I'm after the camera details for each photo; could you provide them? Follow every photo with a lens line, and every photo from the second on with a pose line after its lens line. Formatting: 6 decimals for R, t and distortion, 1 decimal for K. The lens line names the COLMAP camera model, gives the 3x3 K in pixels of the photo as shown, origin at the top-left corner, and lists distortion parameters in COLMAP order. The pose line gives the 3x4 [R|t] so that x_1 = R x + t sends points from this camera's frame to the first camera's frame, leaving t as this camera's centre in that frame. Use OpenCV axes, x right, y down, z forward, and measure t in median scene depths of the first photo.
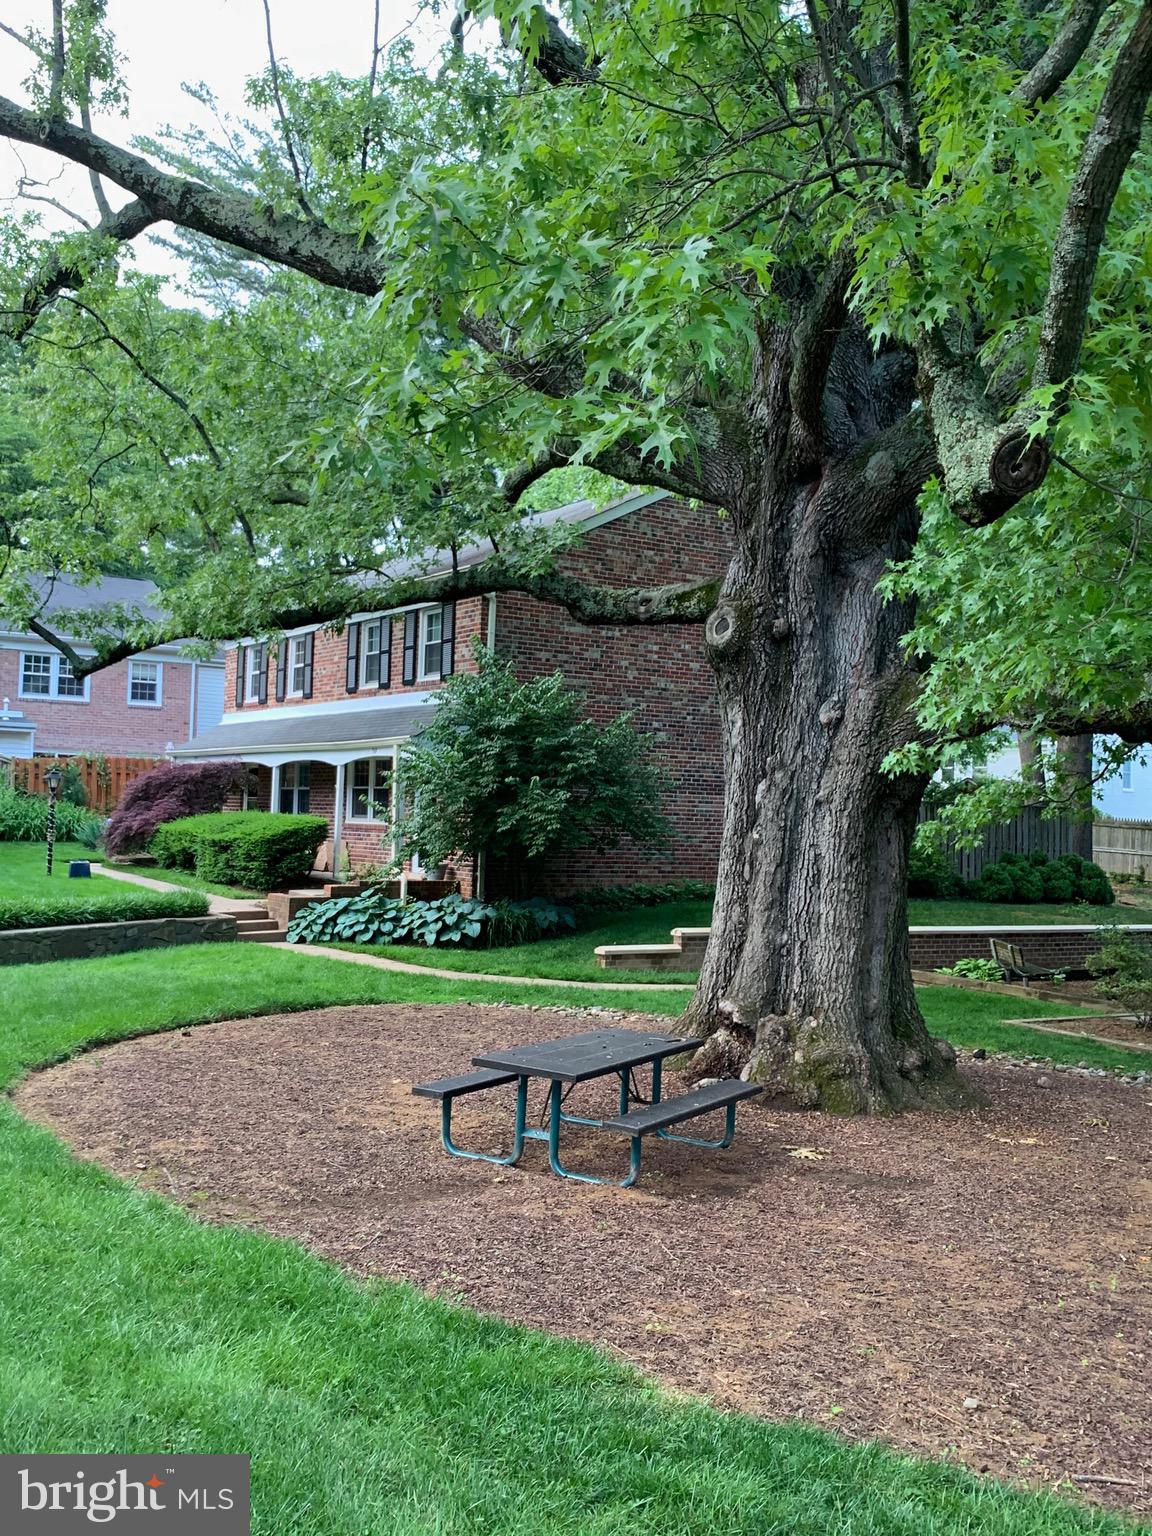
lens RADIAL K [[1400.8, 0, 576.0], [0, 1400.8, 768.0], [0, 0, 1]] dist [0.065309, 0.002781]
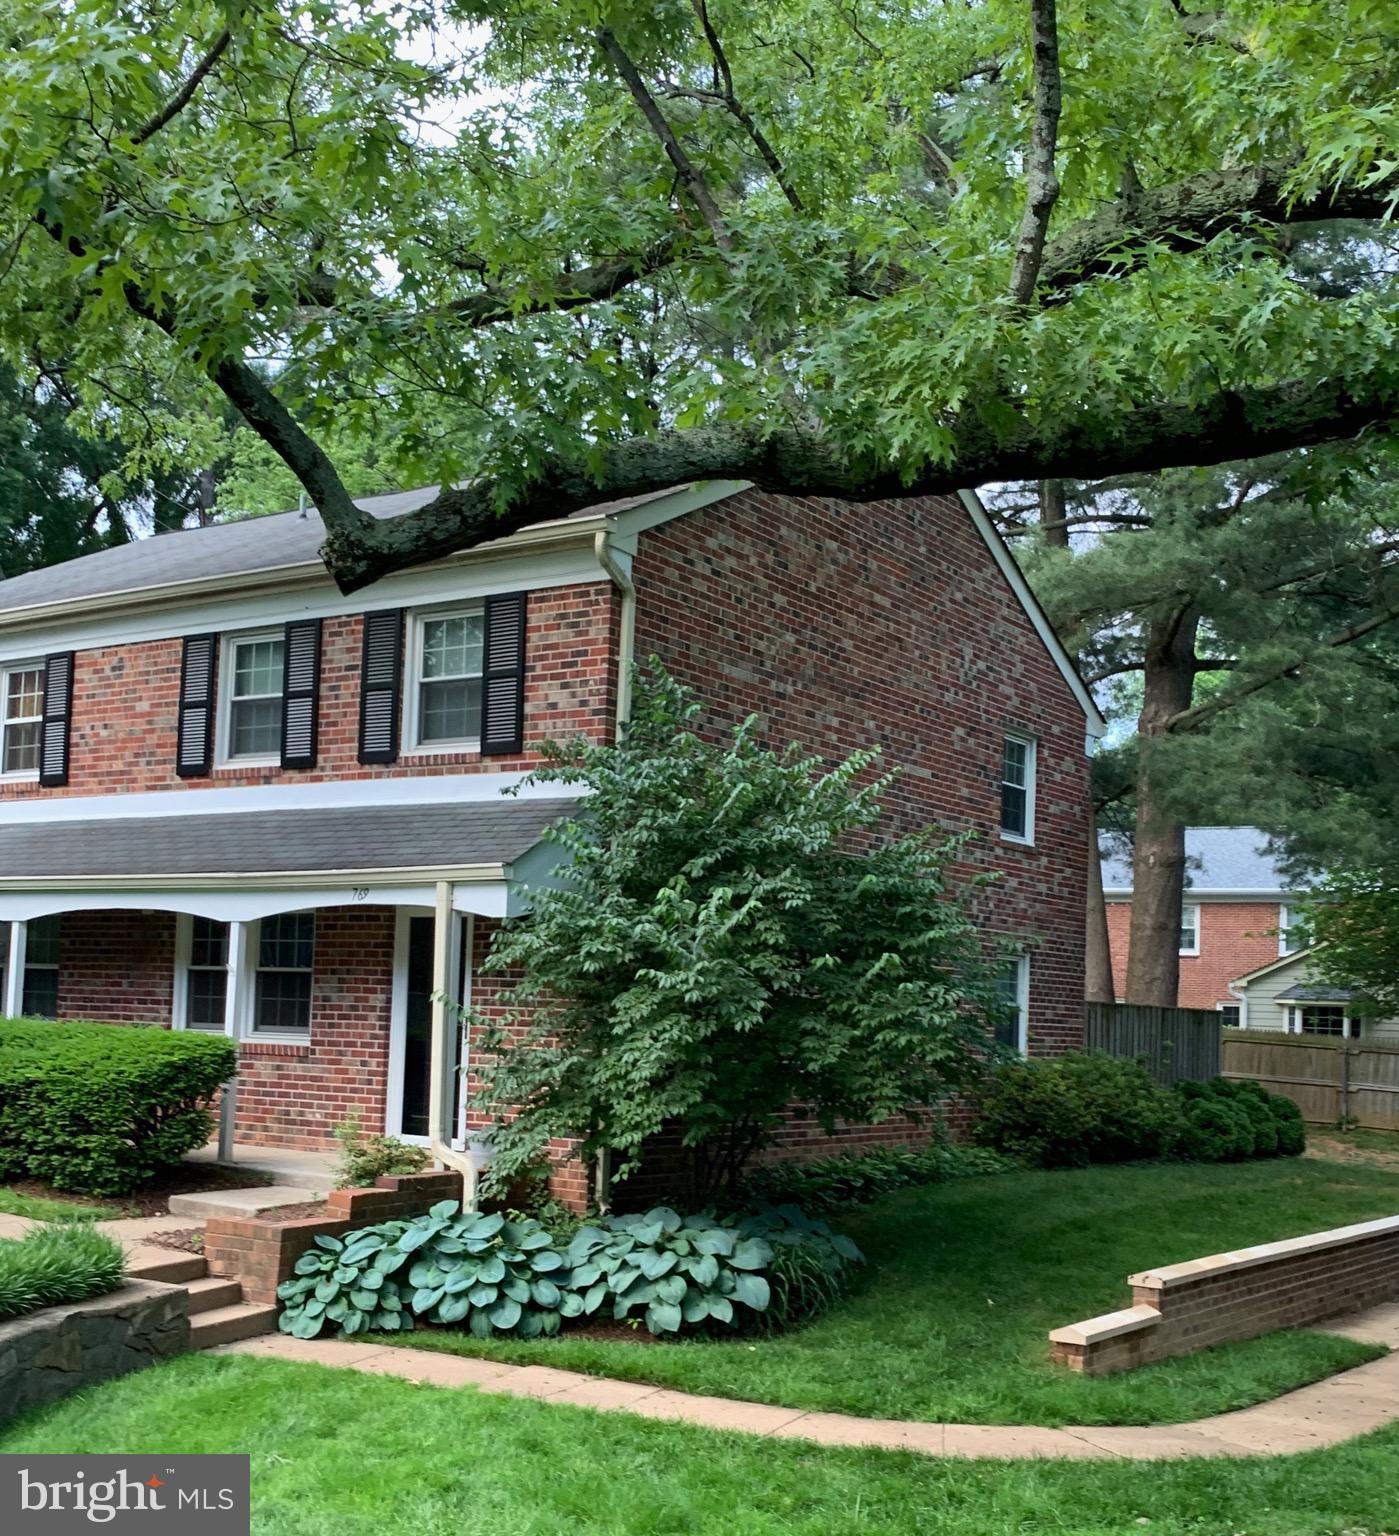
lens RADIAL K [[1741.1, 0, 706.8], [0, 1741.1, 952.3], [0, 0, 1]] dist [0.061569, -0.008163]
pose [[0.925787, 0.018222, 0.377606, -0.208371], [-0.021723, 0.999751, 0.005015, 0.001705], [-0.377421, -0.012846, 0.925953, 0.332443]]
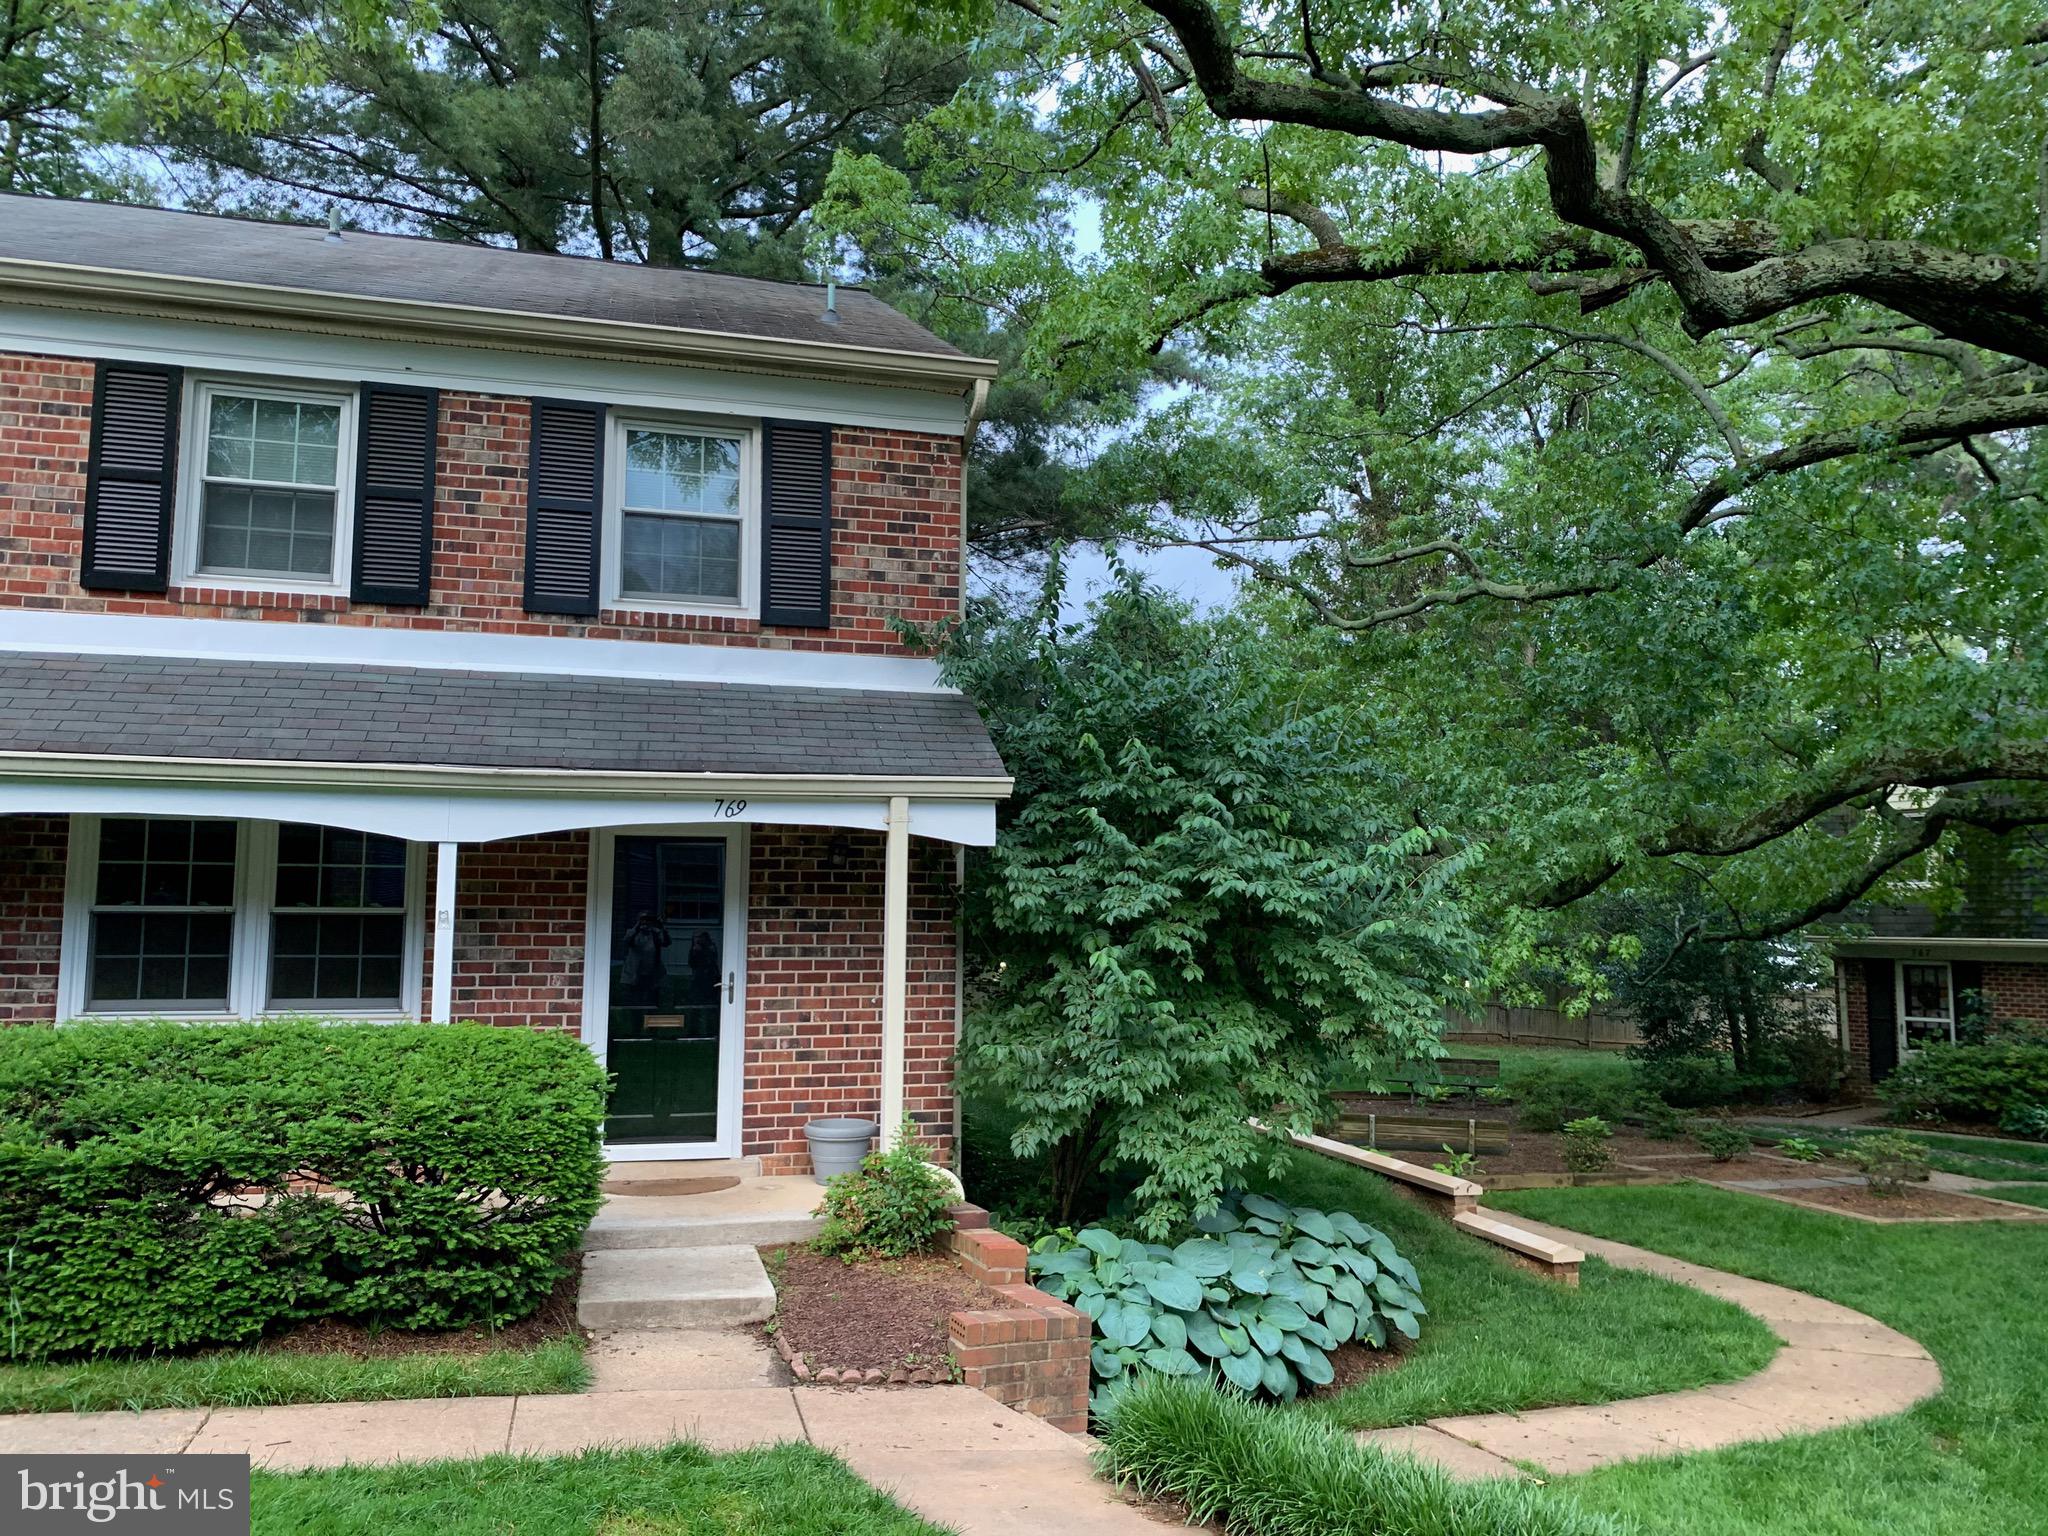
lens RADIAL K [[1578.7, 0, 1024.0], [0, 1578.7, 768.0], [0, 0, 1]] dist [-0.005842, 0.000807]
pose [[0.318153, 0.067723, 0.945618, -0.384918], [-0.028155, 0.997680, -0.061979, -0.000257], [-0.947621, -0.006905, 0.319321, 0.659297]]
